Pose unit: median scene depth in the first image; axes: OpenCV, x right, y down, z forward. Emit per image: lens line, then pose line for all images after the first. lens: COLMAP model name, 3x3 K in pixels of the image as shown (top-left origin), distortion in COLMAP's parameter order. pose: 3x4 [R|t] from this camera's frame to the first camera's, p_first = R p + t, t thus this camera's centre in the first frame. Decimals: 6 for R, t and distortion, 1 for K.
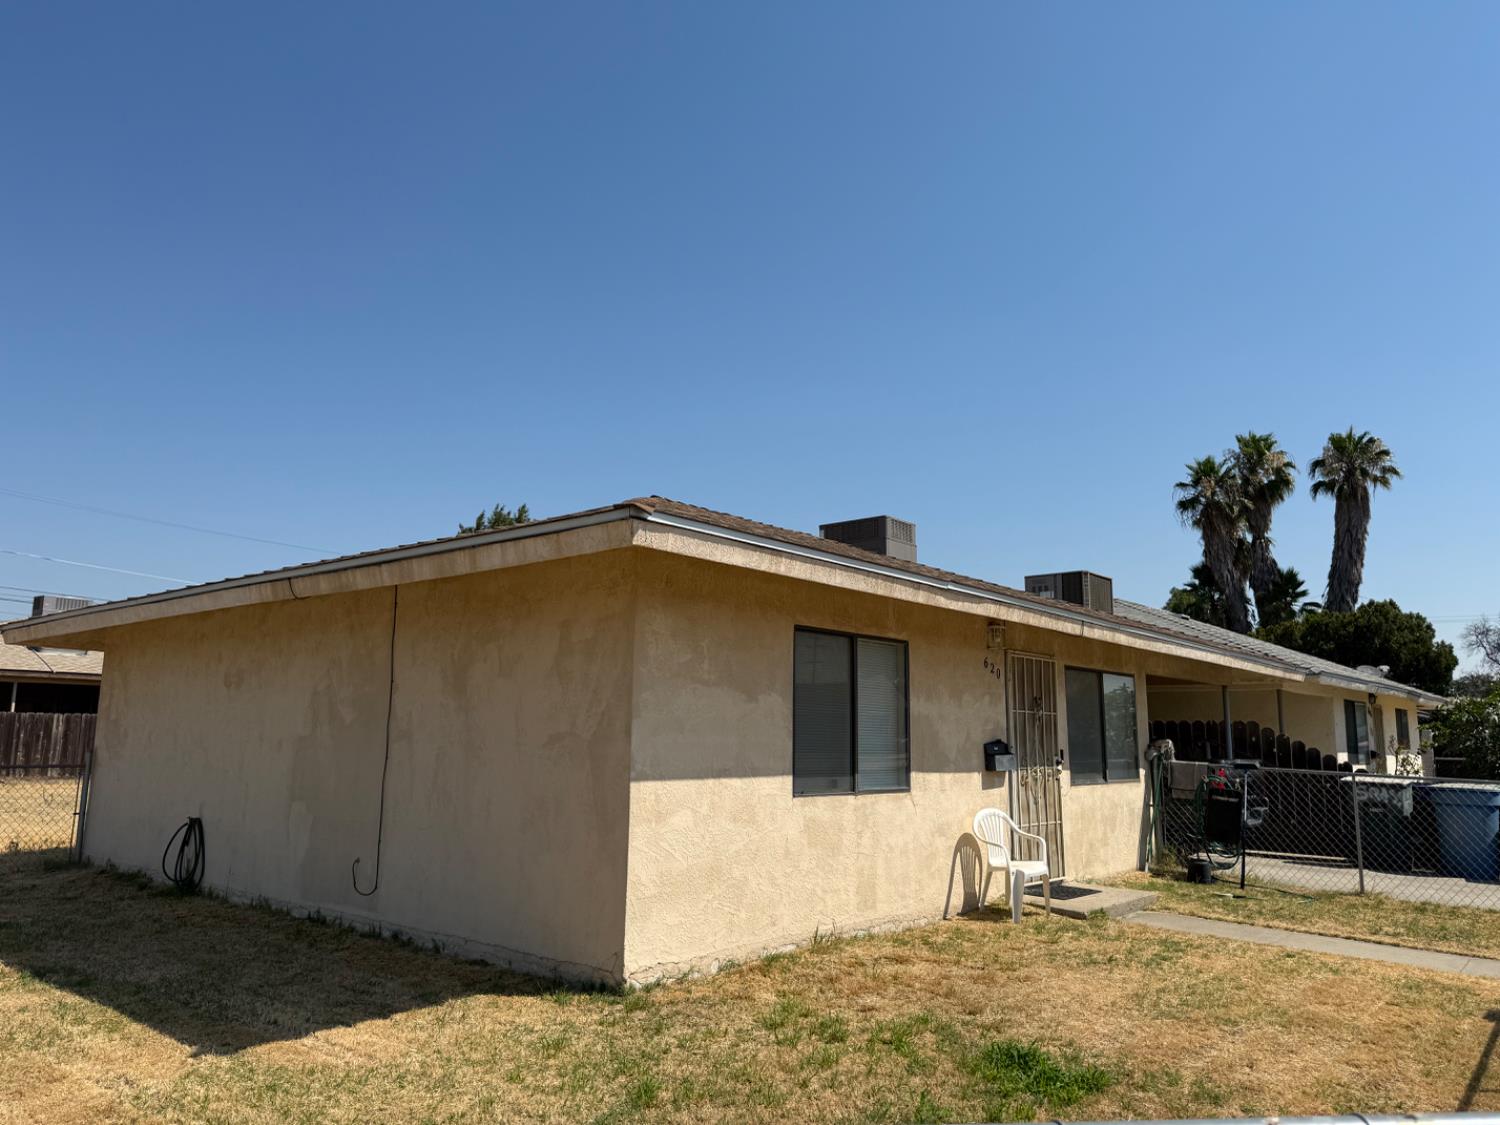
lens RADIAL K [[1024.1, 0, 750.0], [0, 1024.1, 562.5], [0, 0, 1]] dist [0.116330, -0.187857]
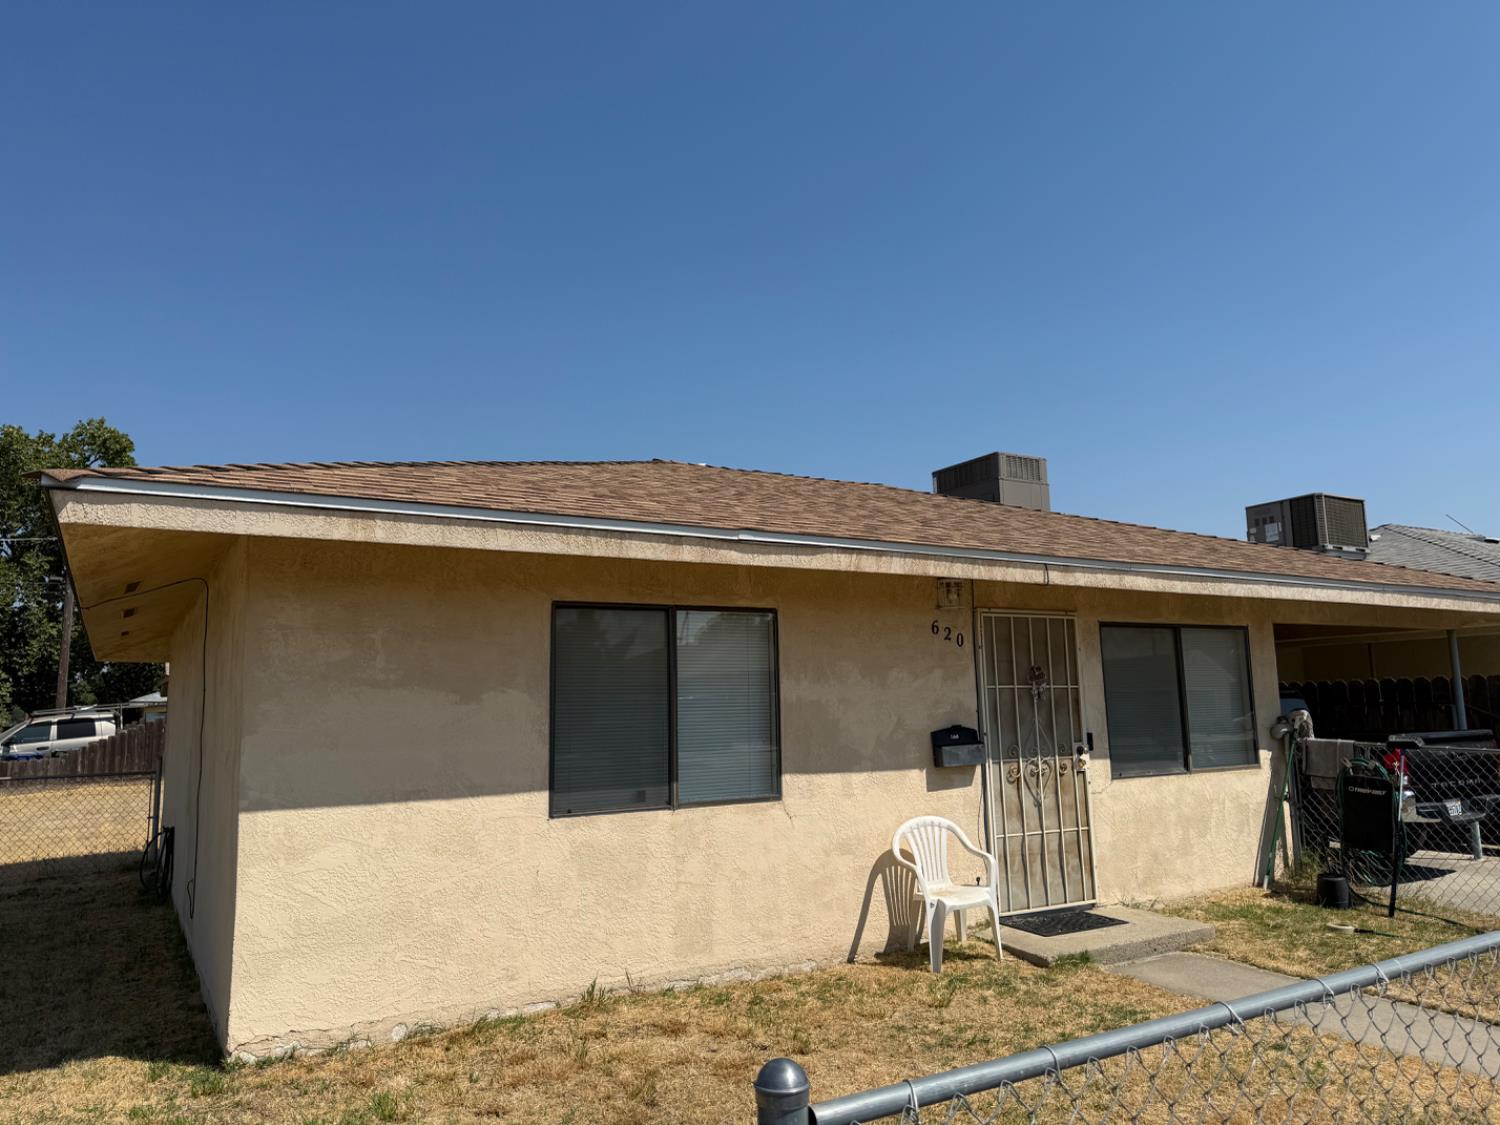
lens RADIAL K [[1024.1, 0, 750.0], [0, 1024.1, 562.5], [0, 0, 1]] dist [0.116330, -0.187857]
pose [[0.948094, -0.078774, -0.308080, 0.369674], [0.087409, 0.996070, 0.014305, 0.027703], [0.305742, -0.040491, 0.951253, 0.243503]]
